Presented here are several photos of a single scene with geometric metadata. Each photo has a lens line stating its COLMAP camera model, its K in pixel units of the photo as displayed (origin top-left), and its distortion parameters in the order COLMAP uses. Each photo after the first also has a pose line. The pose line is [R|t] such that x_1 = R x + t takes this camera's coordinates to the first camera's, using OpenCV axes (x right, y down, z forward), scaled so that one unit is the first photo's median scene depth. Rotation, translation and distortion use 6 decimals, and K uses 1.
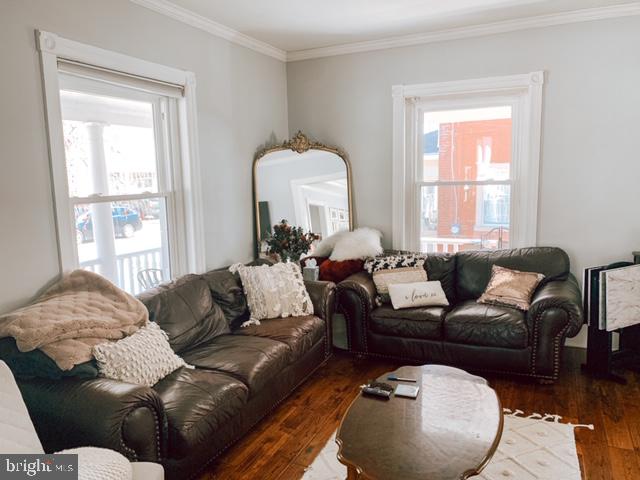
lens RADIAL K [[492.8, 0, 312.5], [0, 492.8, 241.4], [0, 0, 1]] dist [0.025870, -0.012297]
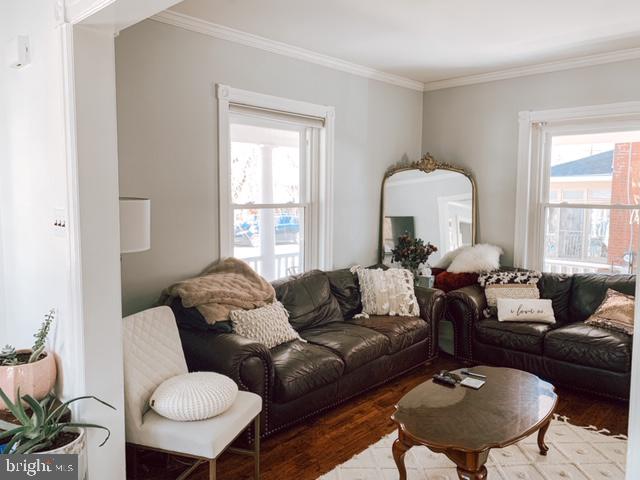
lens RADIAL K [[485.8, 0, 320.8], [0, 485.8, 231.7], [0, 0, 1]] dist [0.096523, -0.151449]
pose [[0.946217, 0.059830, -0.317953, 0.139405], [-0.075620, 0.996430, -0.037541, 0.015812], [0.314572, 0.059566, 0.947363, -0.145292]]
